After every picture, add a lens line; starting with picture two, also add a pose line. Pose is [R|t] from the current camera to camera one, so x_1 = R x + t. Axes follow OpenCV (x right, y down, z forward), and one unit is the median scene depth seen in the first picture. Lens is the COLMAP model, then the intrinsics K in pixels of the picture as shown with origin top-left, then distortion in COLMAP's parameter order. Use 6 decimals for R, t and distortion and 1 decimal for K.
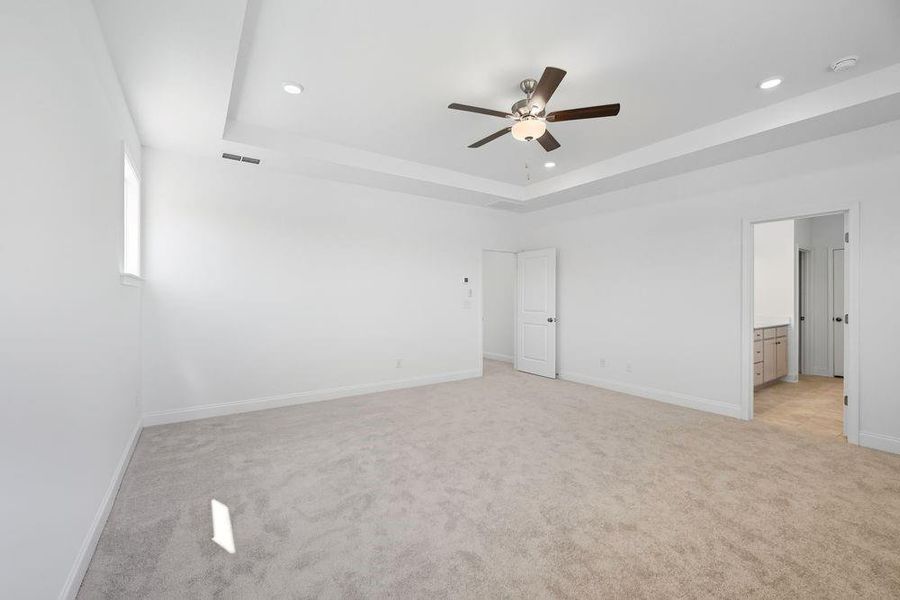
lens RADIAL K [[378.3, 0, 448.9], [0, 378.3, 294.4], [0, 0, 1]] dist [-0.001058, -0.000135]
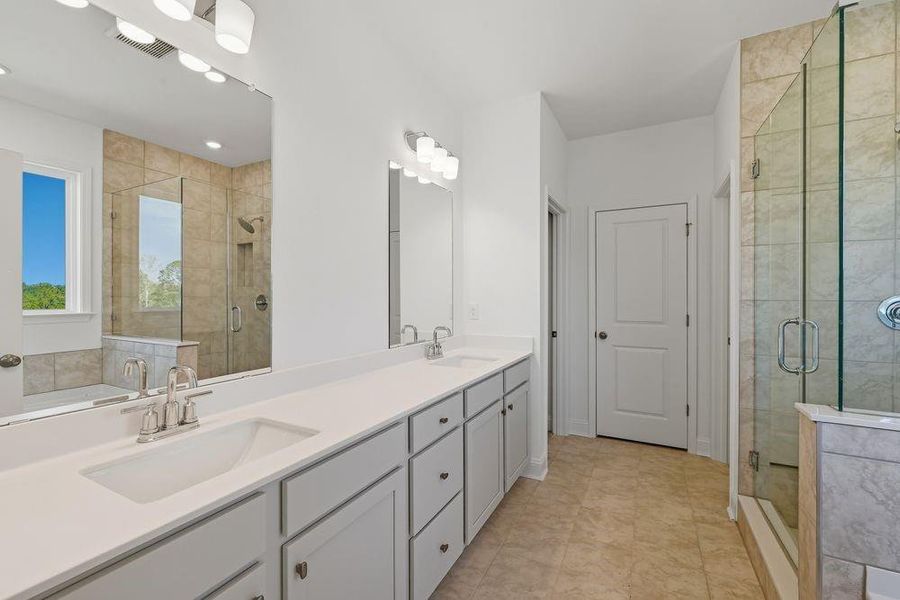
lens RADIAL K [[375.7, 0, 450.0], [0, 375.7, 300.0], [0, 0, 1]] dist [-0.002569, -0.000112]
pose [[0.884209, -0.004749, 0.467068, 0.577842], [0.001876, 0.999976, 0.006616, 0.009742], [-0.467088, -0.004973, 0.884197, 0.620396]]
